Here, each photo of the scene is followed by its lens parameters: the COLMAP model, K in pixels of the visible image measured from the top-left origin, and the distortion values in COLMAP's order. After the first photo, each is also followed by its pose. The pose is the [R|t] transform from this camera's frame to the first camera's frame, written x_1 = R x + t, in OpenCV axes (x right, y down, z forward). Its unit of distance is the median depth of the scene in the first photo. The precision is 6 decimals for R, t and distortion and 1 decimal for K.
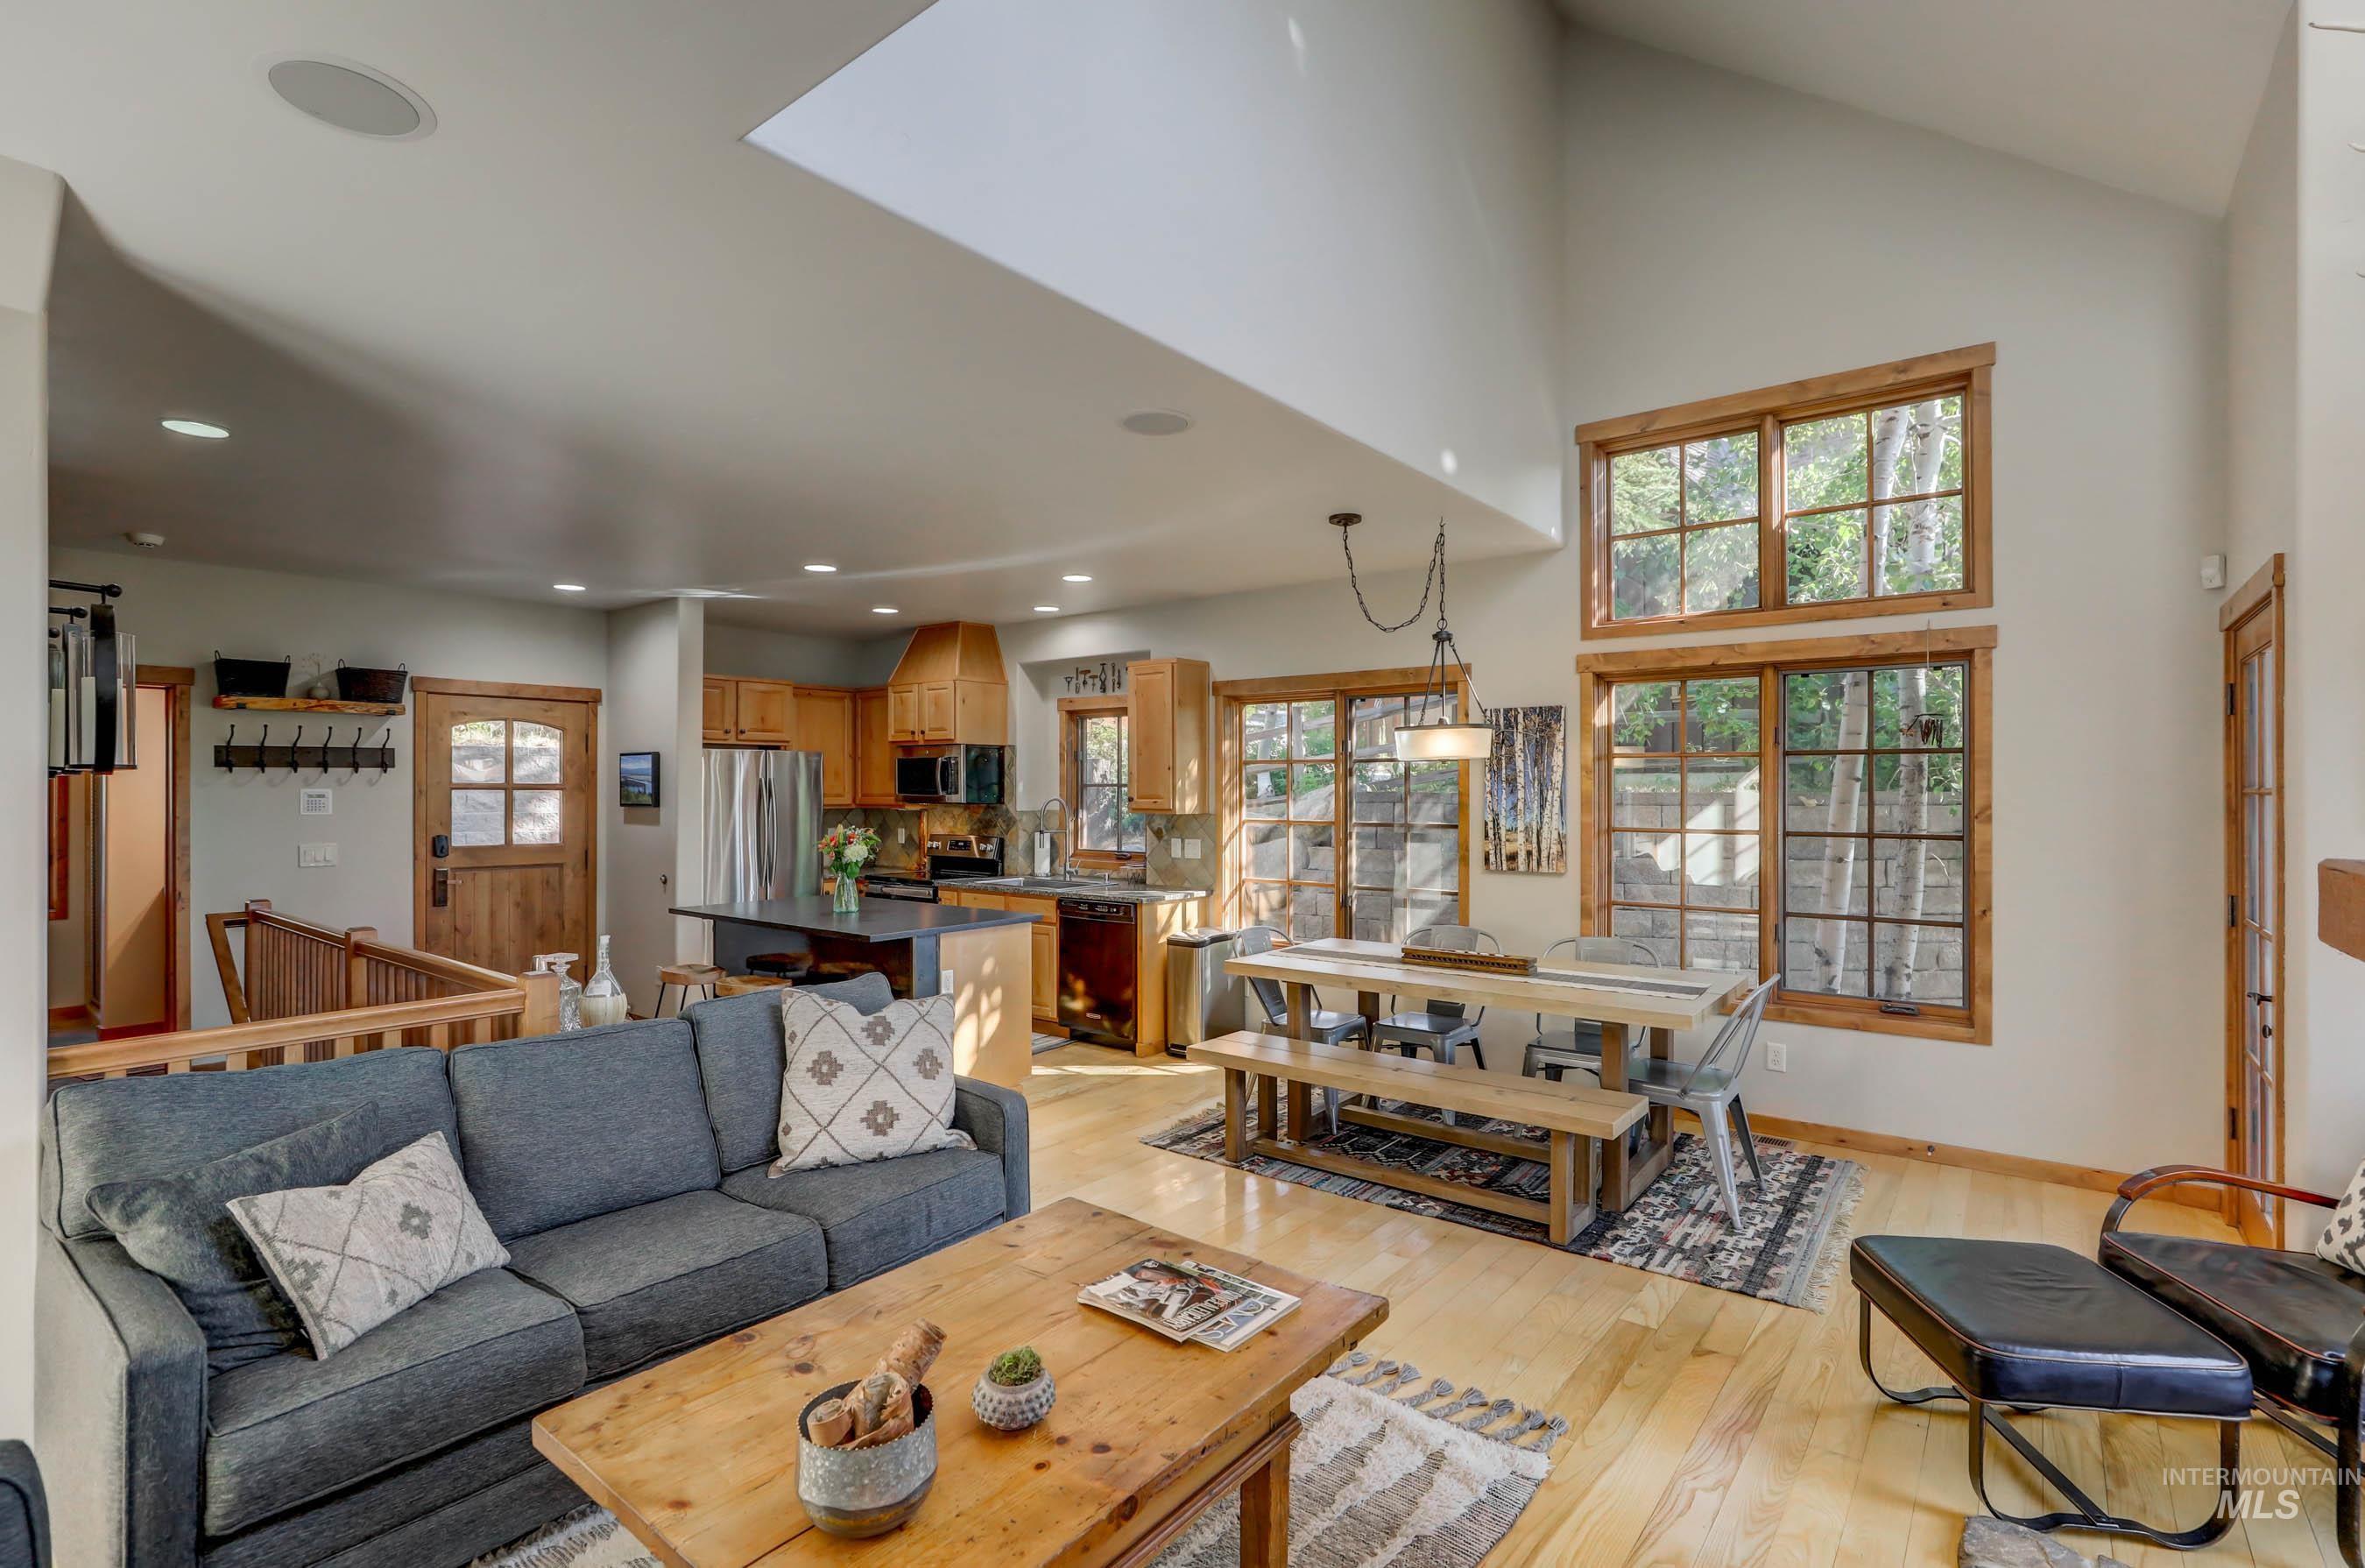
lens RADIAL K [[1092.4, 0, 1168.2], [0, 1092.4, 778.7], [0, 0, 1]] dist [-0.026069, 0.010529]
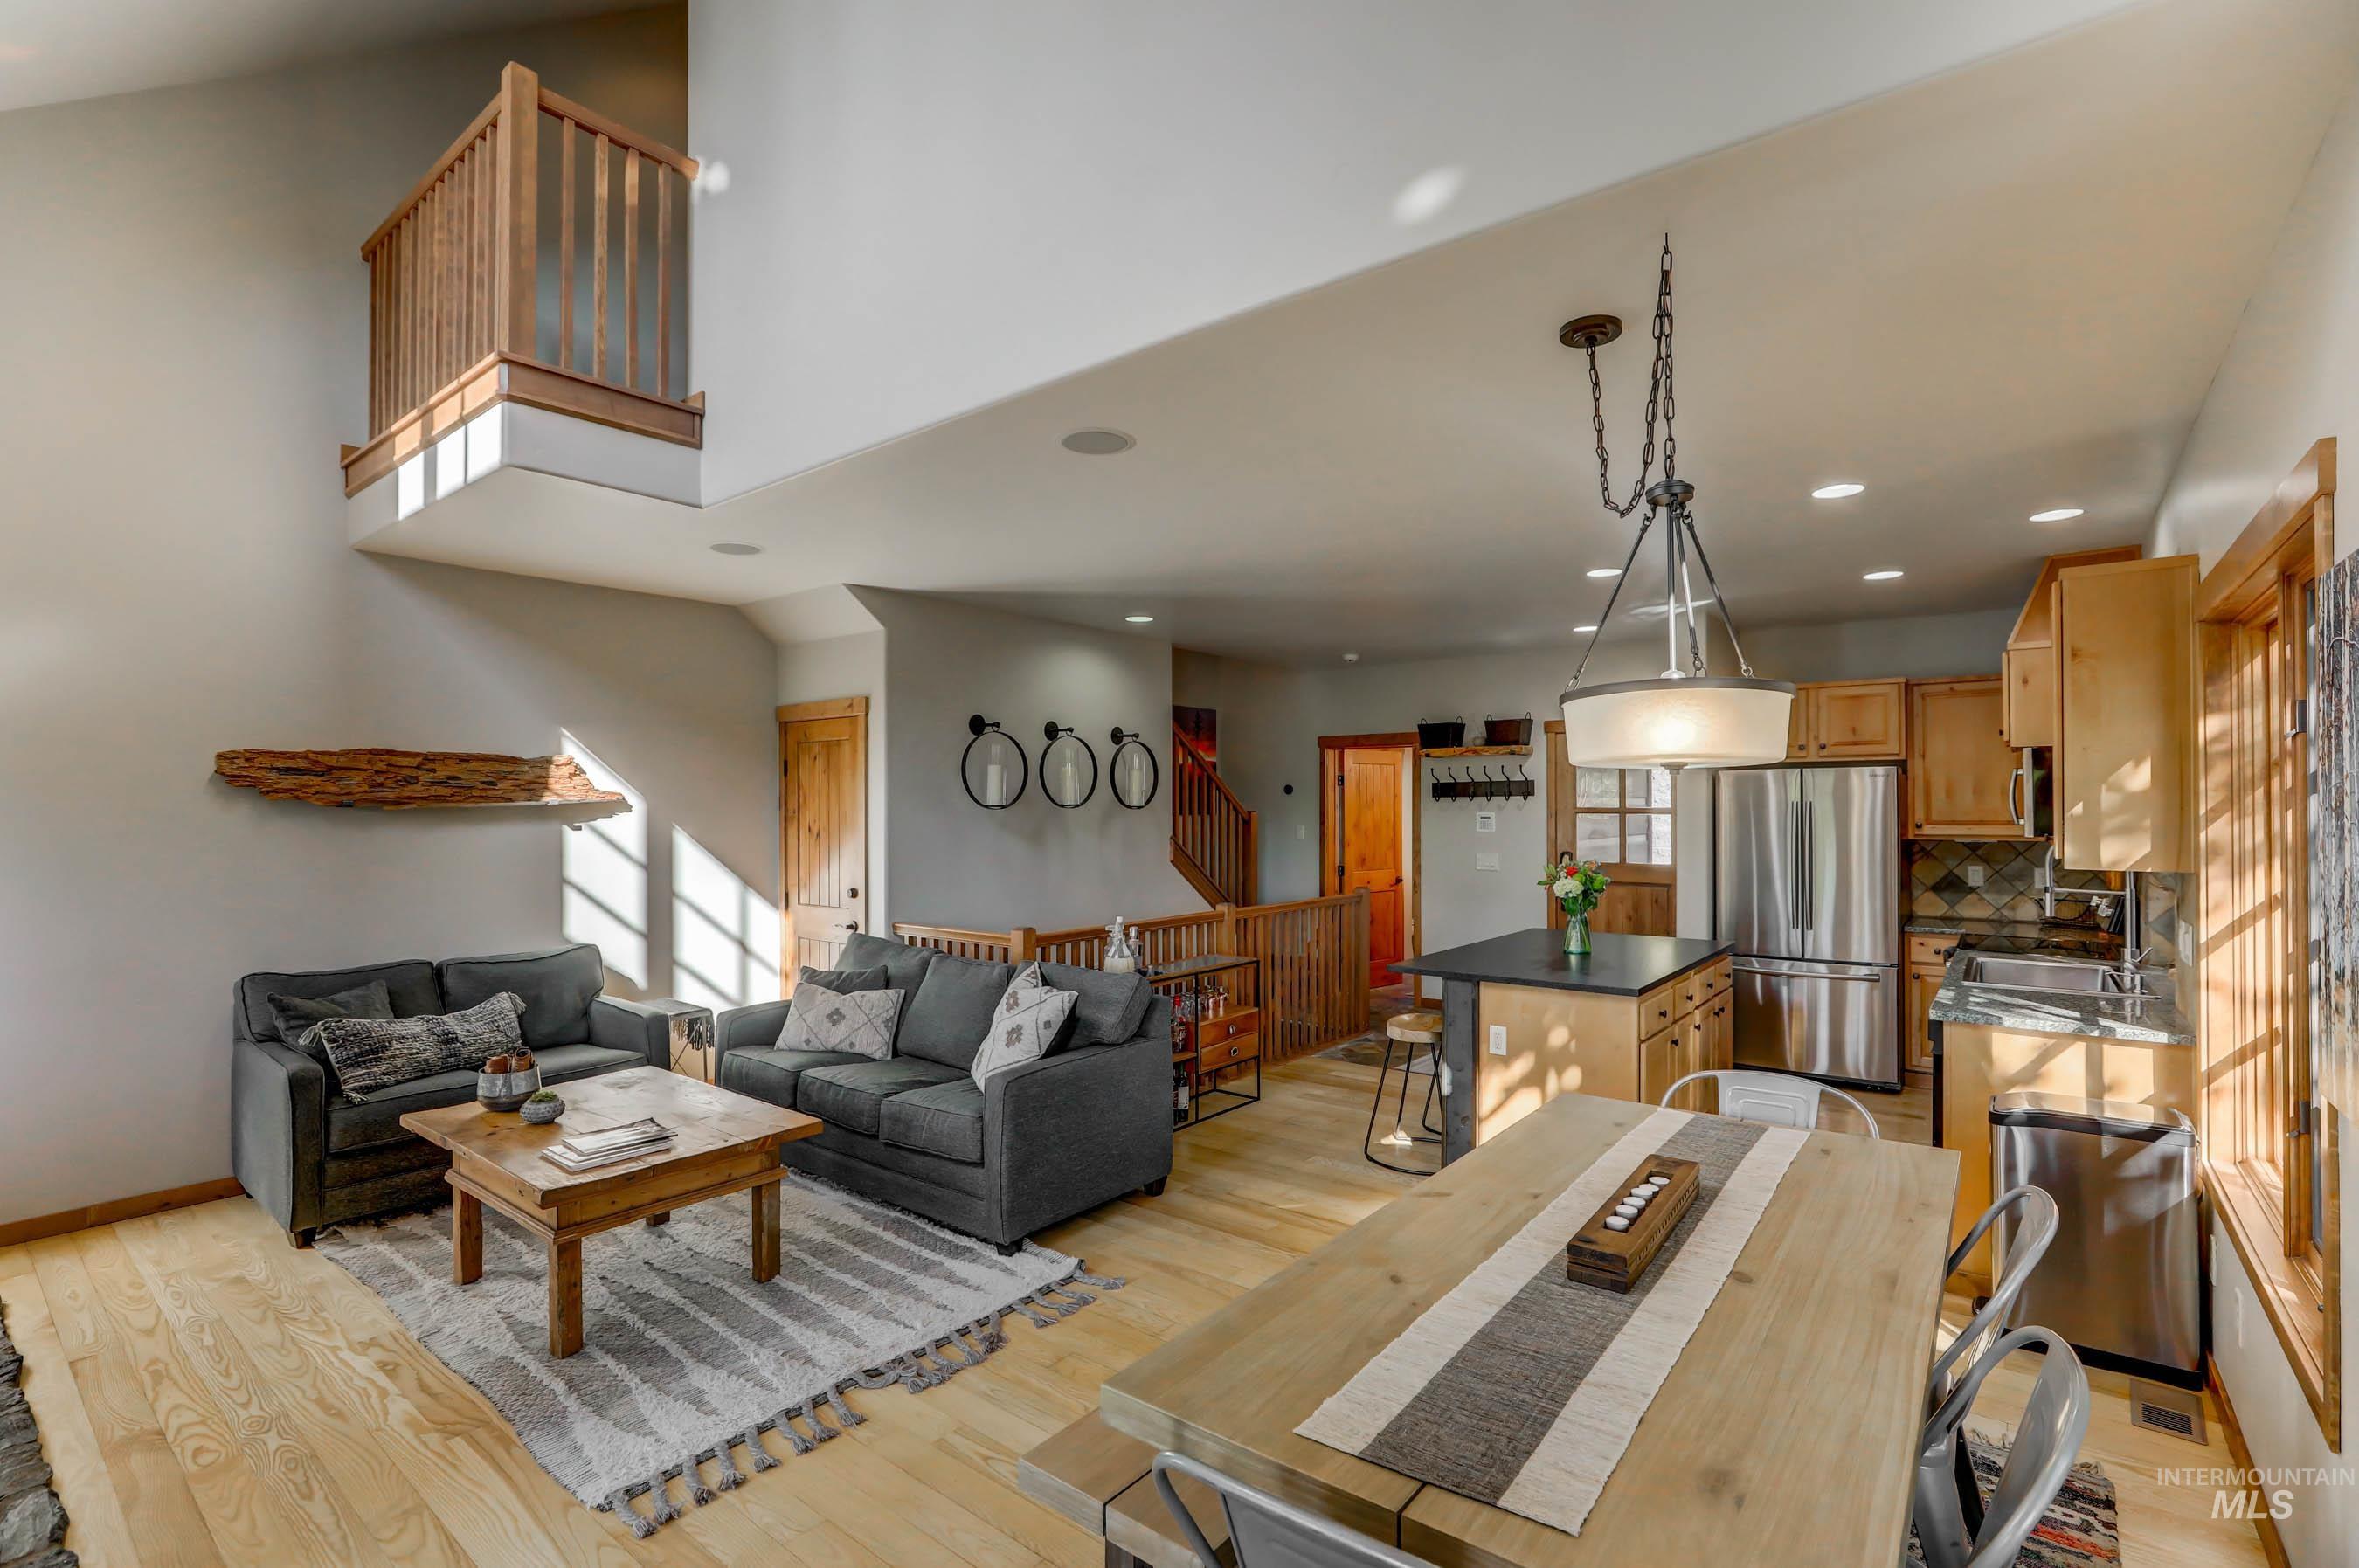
lens RADIAL K [[1089.5, 0, 1195.9], [0, 1089.5, 791.9], [0, 0, 1]] dist [-0.026069, 0.010529]
pose [[0.012430, -0.014114, -0.999823, 0.510229], [0.010911, 0.999843, -0.013978, -0.001258], [0.999863, -0.010735, 0.012582, 0.576525]]
